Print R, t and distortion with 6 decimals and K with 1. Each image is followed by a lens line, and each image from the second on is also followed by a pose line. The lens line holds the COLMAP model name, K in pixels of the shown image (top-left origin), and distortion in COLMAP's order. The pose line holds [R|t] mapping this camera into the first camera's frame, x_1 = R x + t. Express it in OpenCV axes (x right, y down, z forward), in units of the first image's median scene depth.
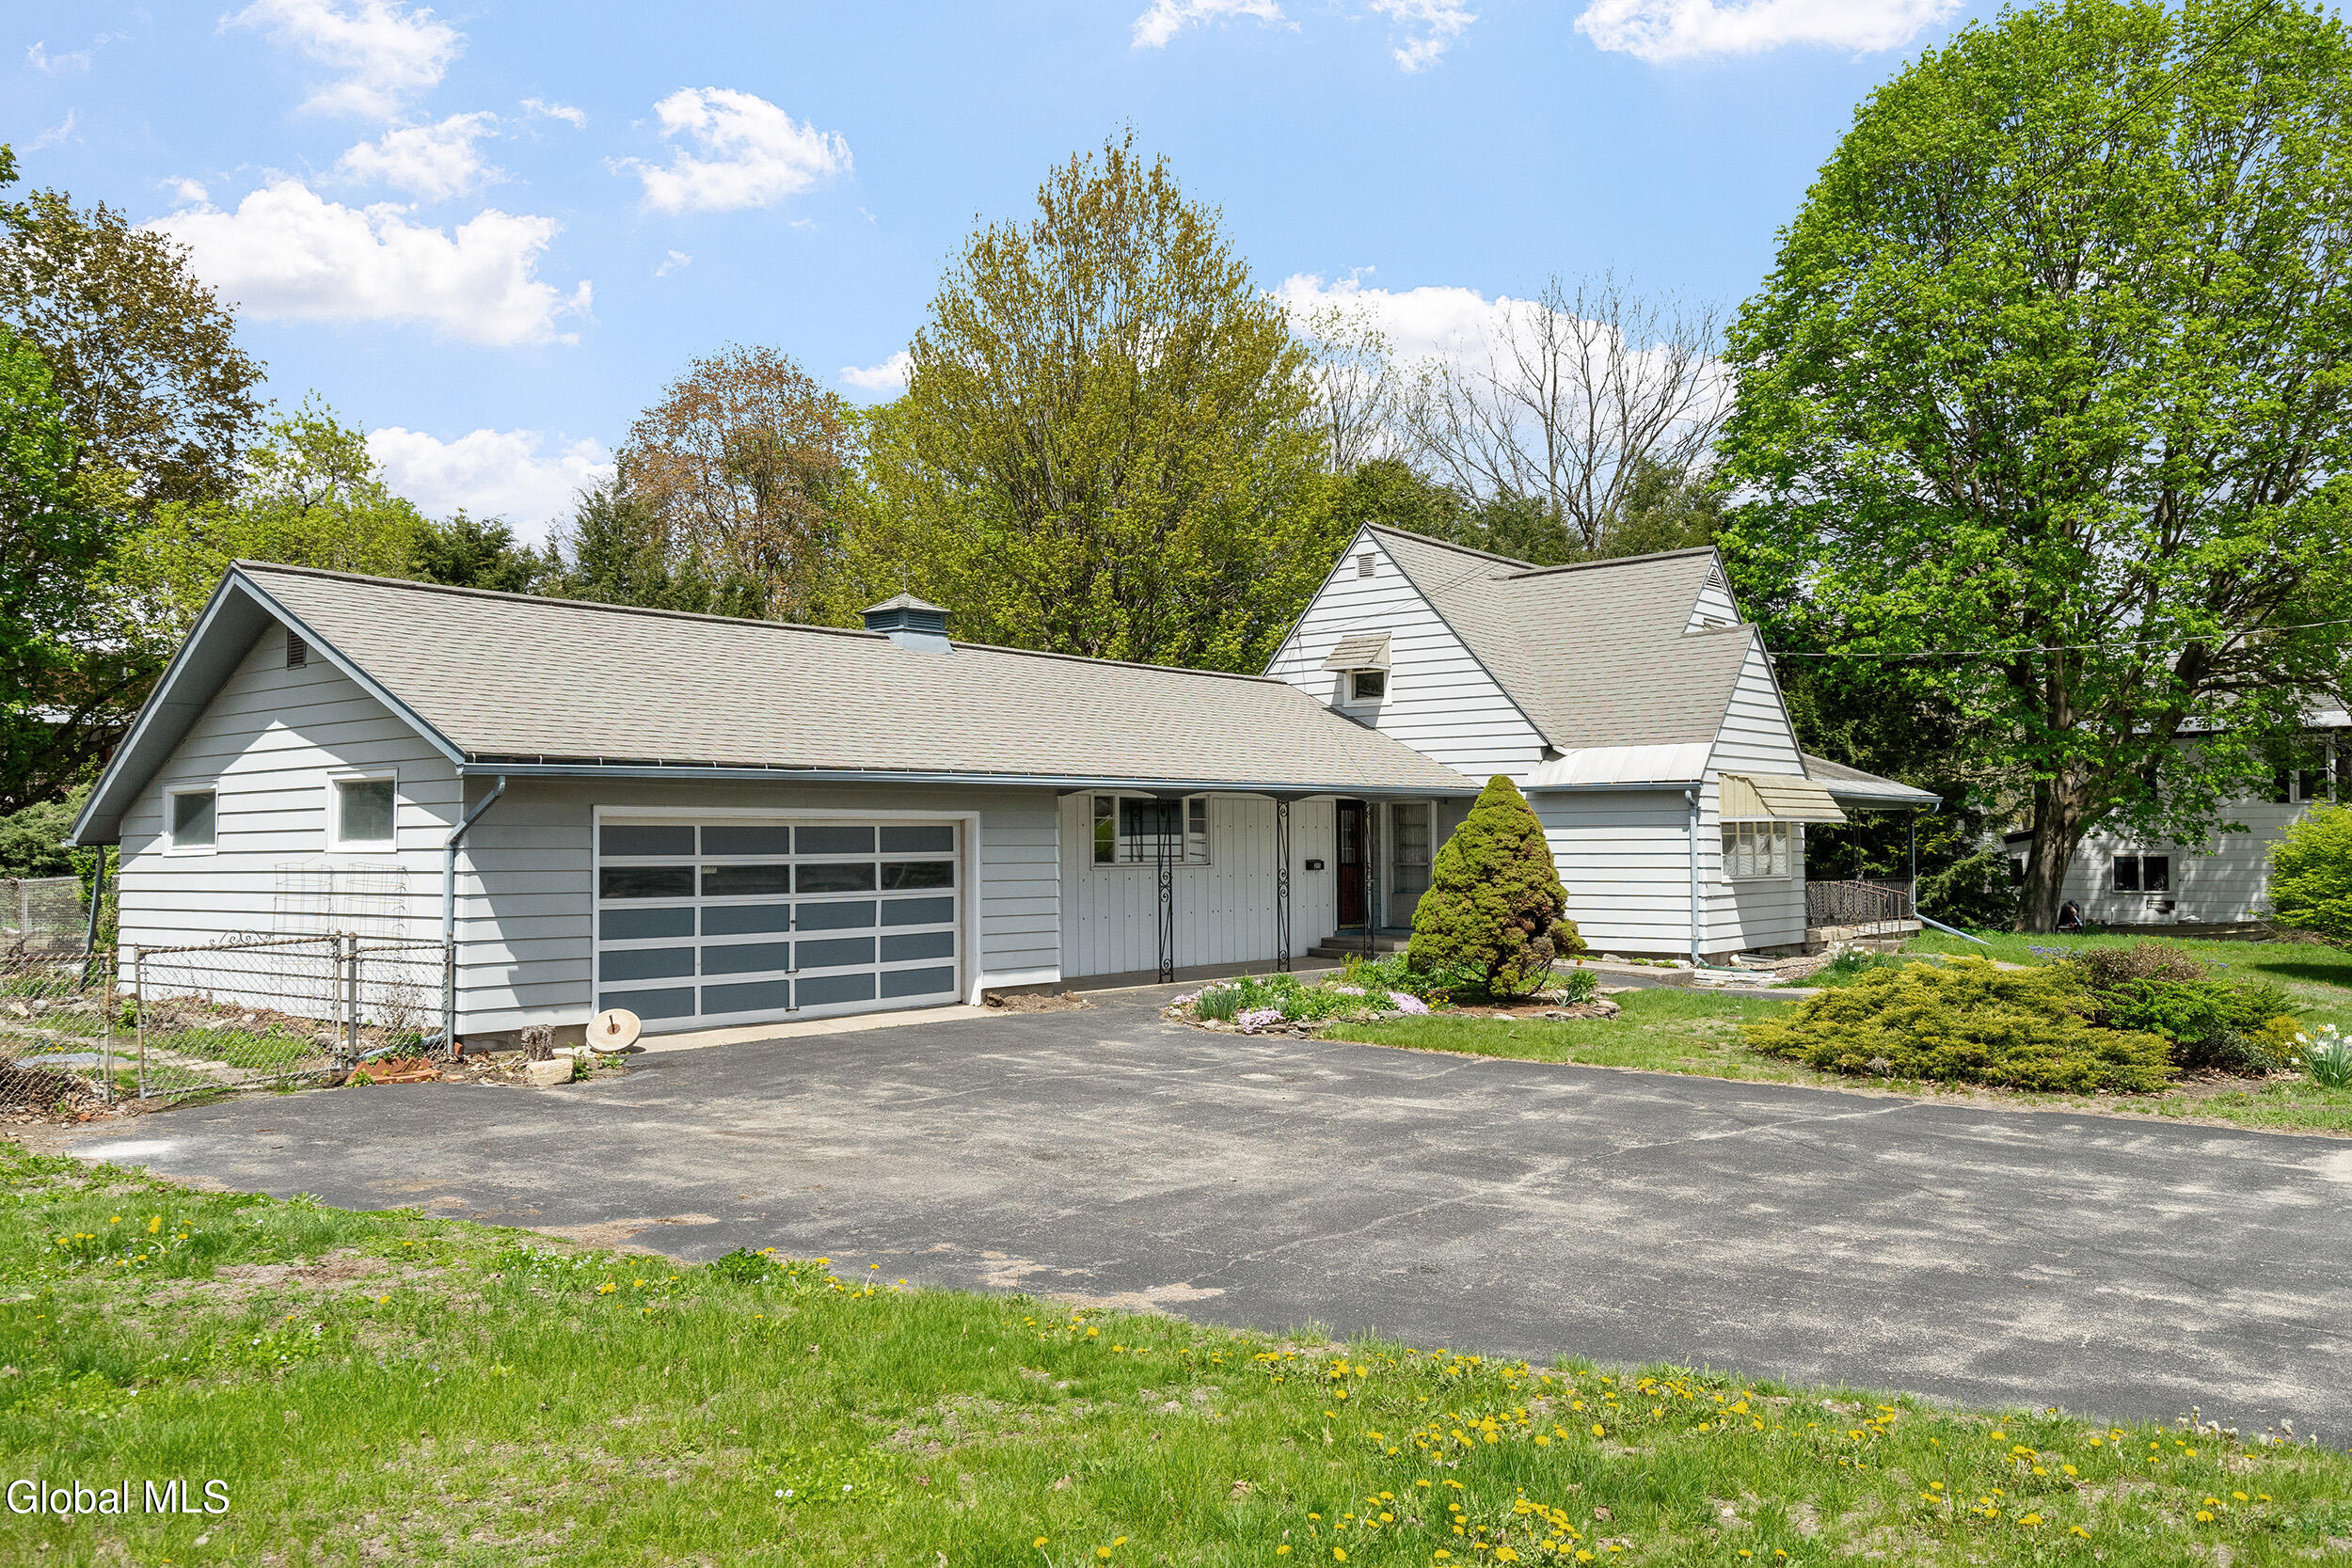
lens RADIAL K [[1887.8, 0, 1180.9], [0, 1887.8, 797.4], [0, 0, 1]] dist [0.012384, 0.001857]
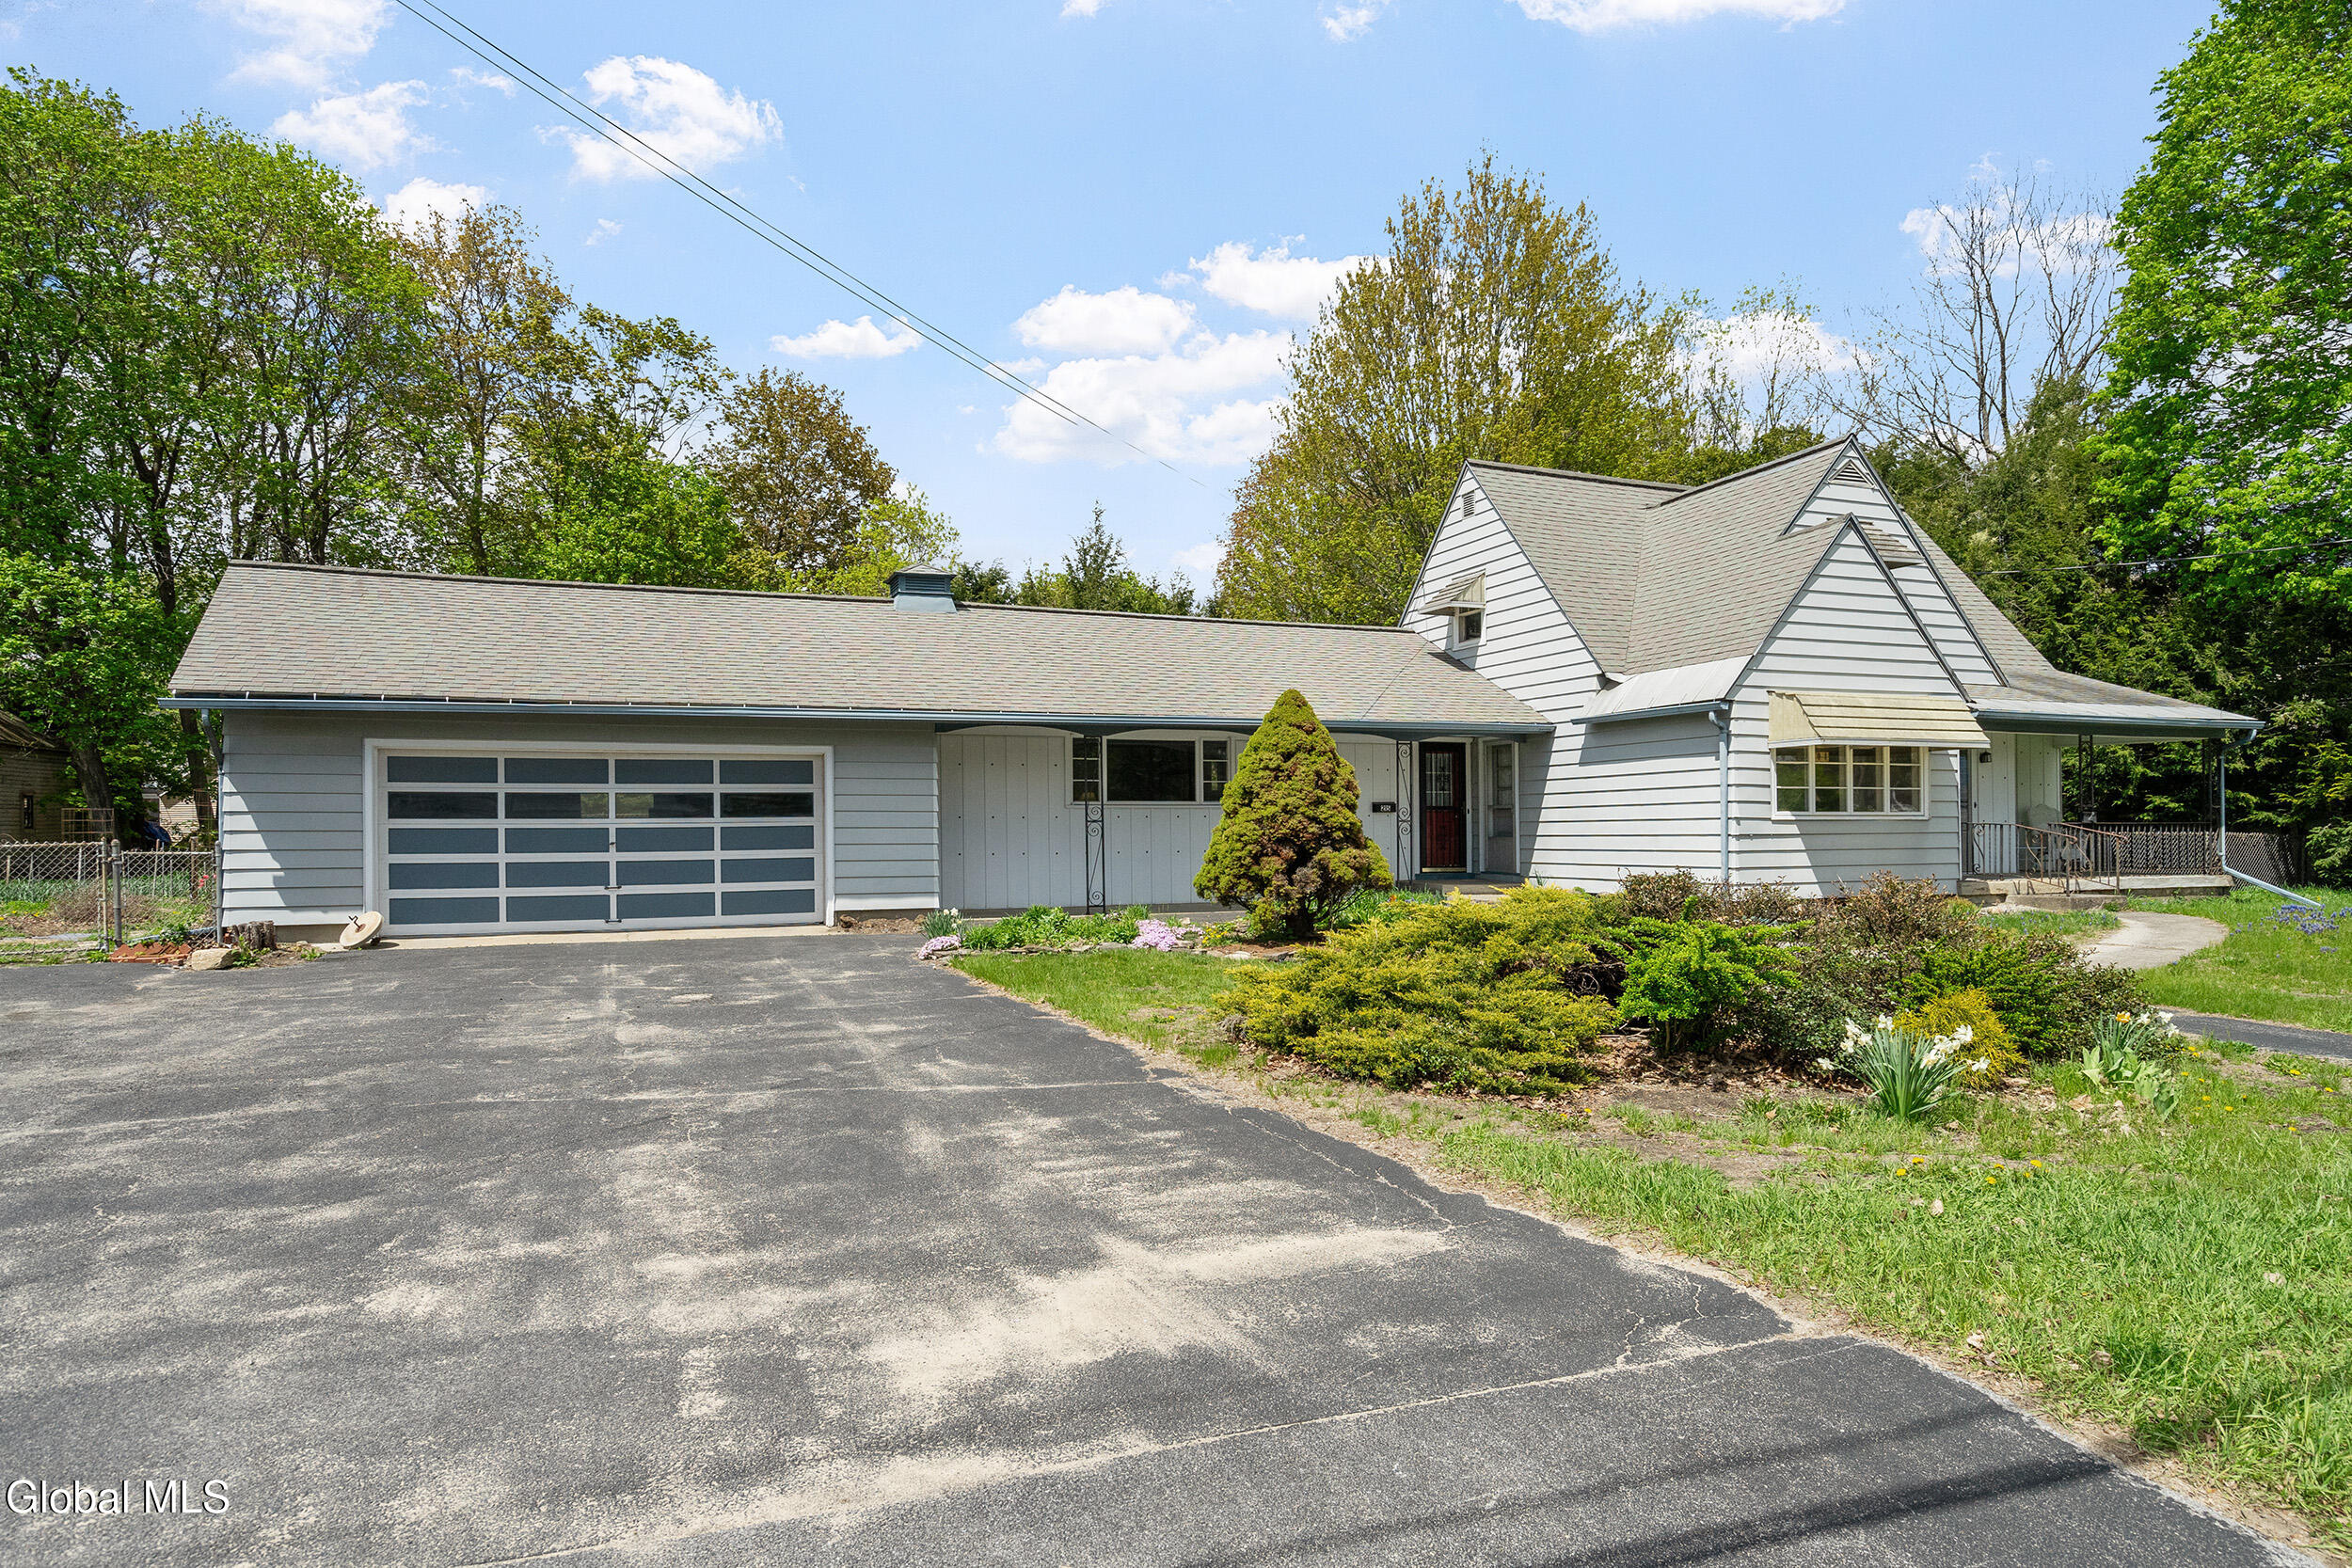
lens RADIAL K [[1420.3, 0, 1187.1], [0, 1420.3, 842.8], [0, 0, 1]] dist [0.007113, -0.001441]
pose [[0.873671, 0.001105, -0.486516, 0.465500], [0.014852, 0.999471, 0.028941, 0.042002], [0.486290, -0.032511, 0.873192, 0.389964]]
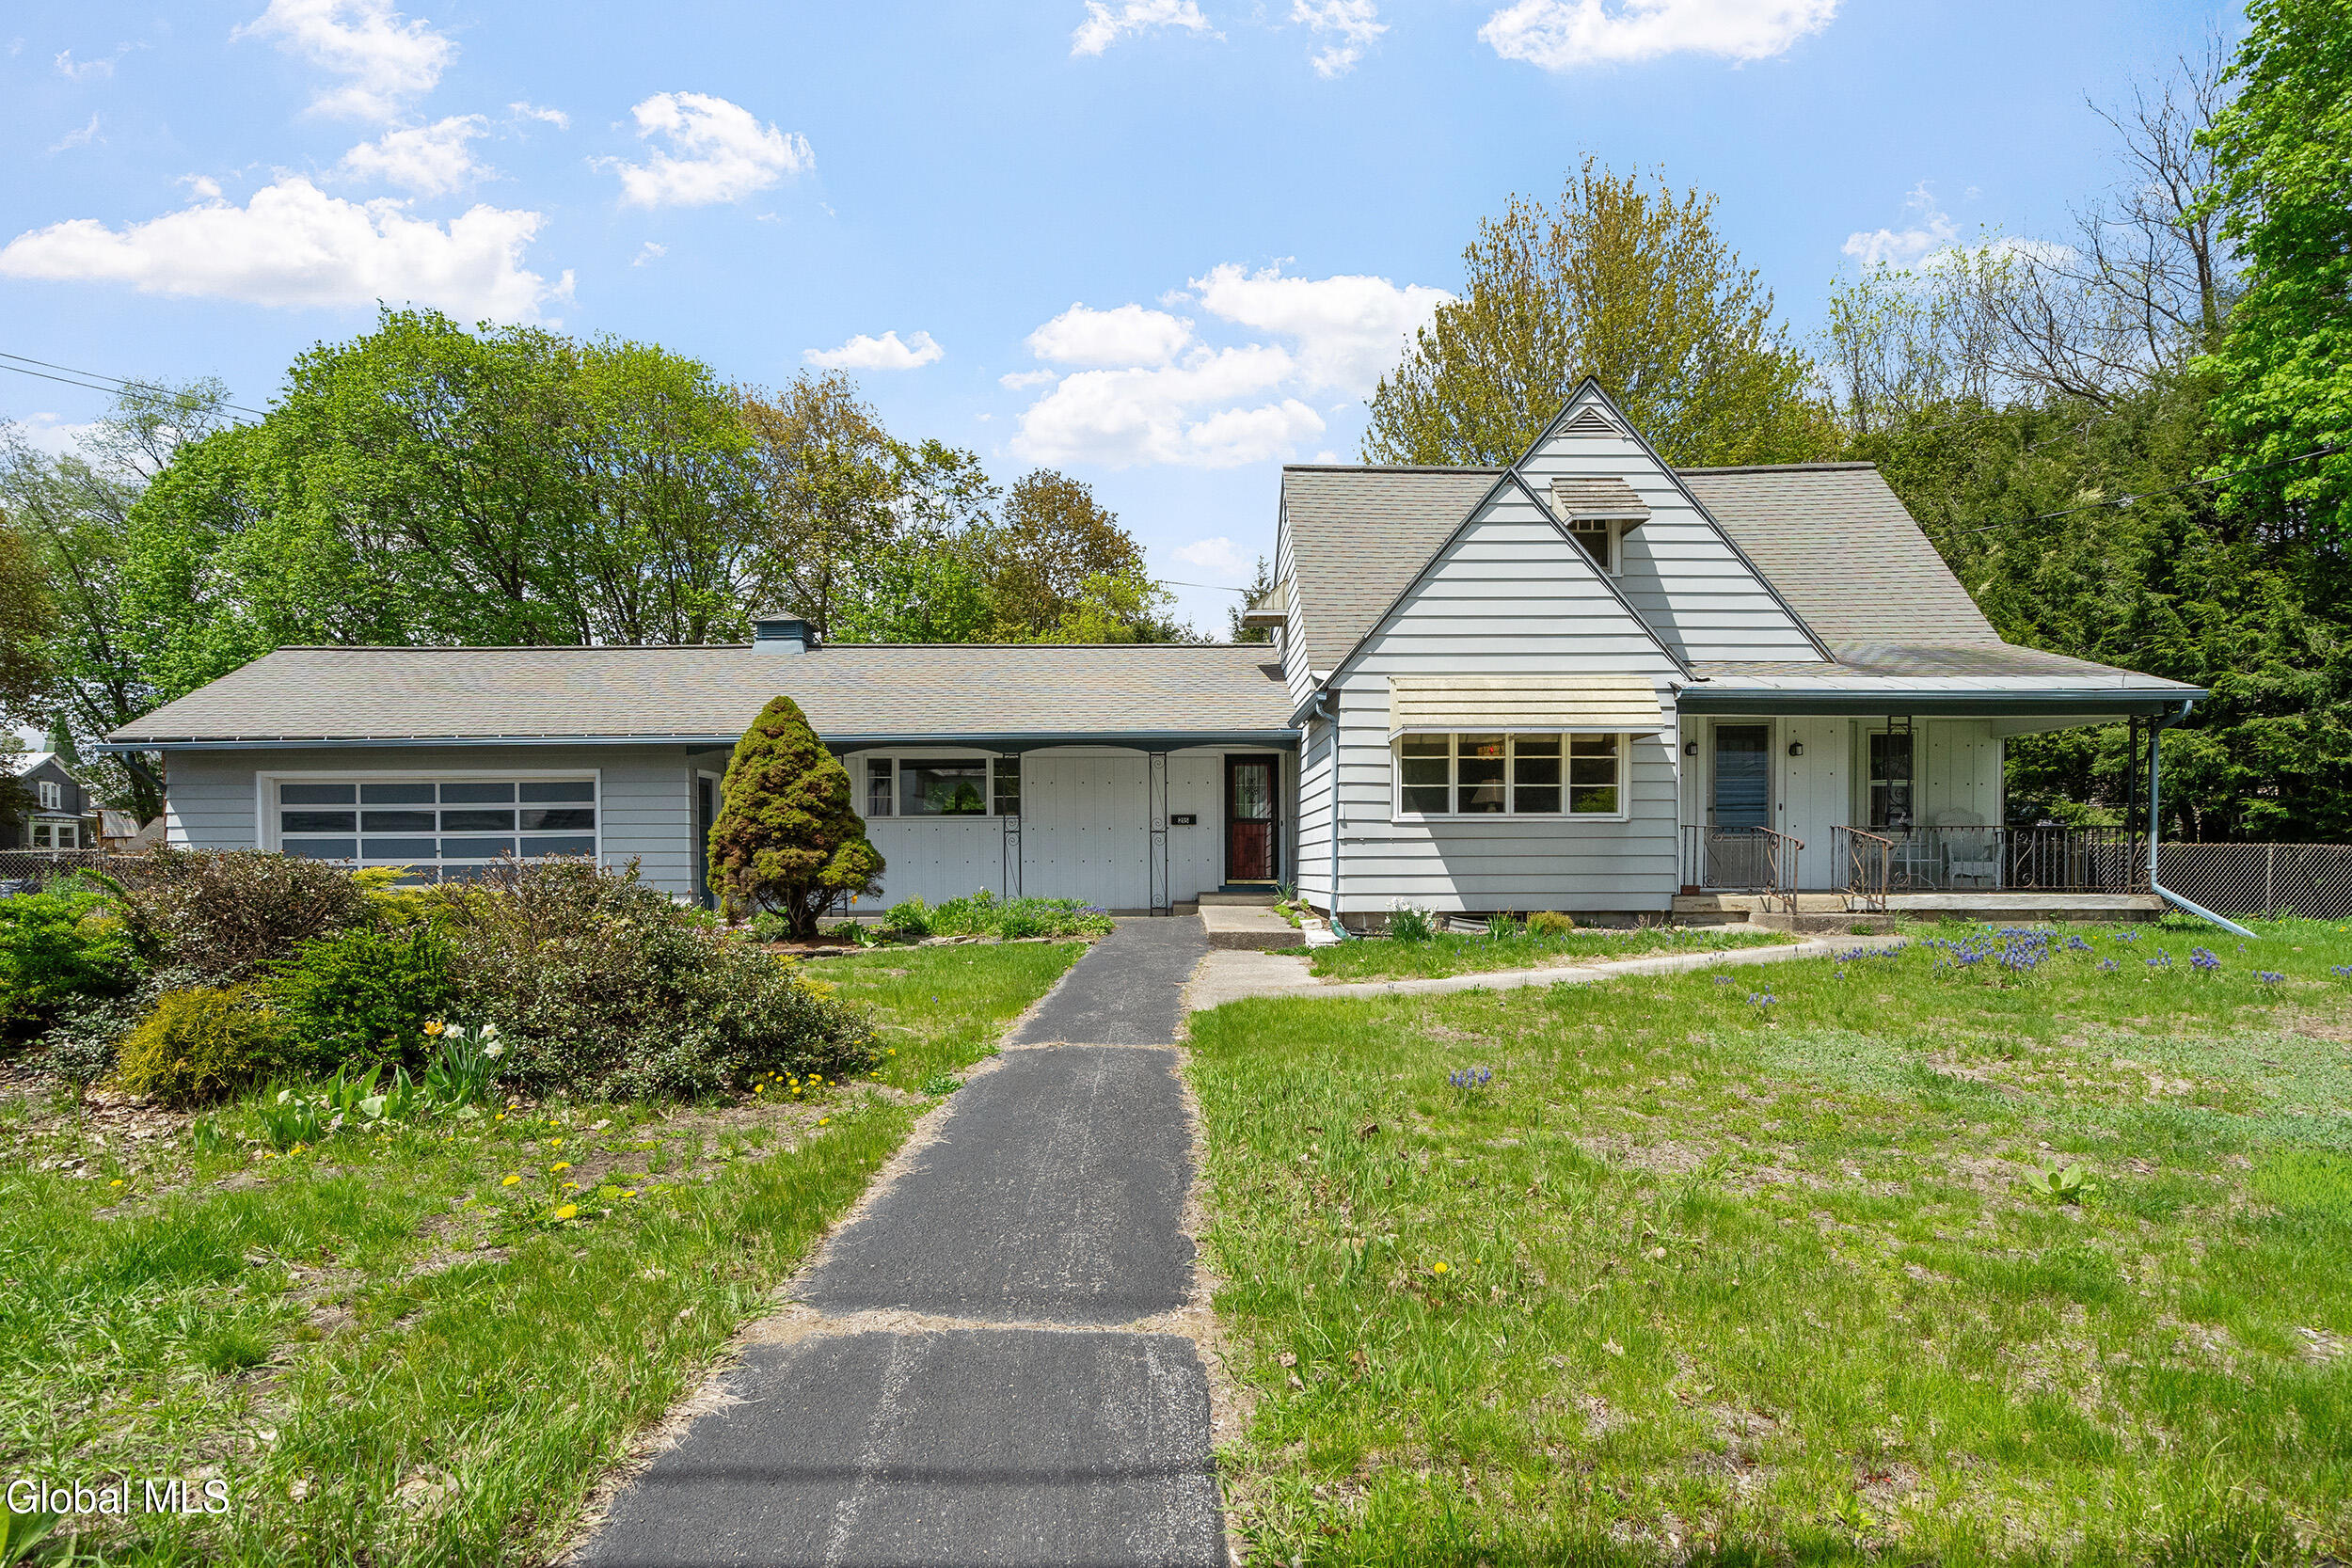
lens RADIAL K [[1211.7, 0, 1190.0], [0, 1211.7, 911.1], [0, 0, 1]] dist [-0.004561, -0.000155]
pose [[0.631637, 0.026500, -0.774811, 0.777292], [0.019624, 0.998549, 0.050150, 0.069624], [0.775016, -0.046882, 0.630201, 0.792479]]
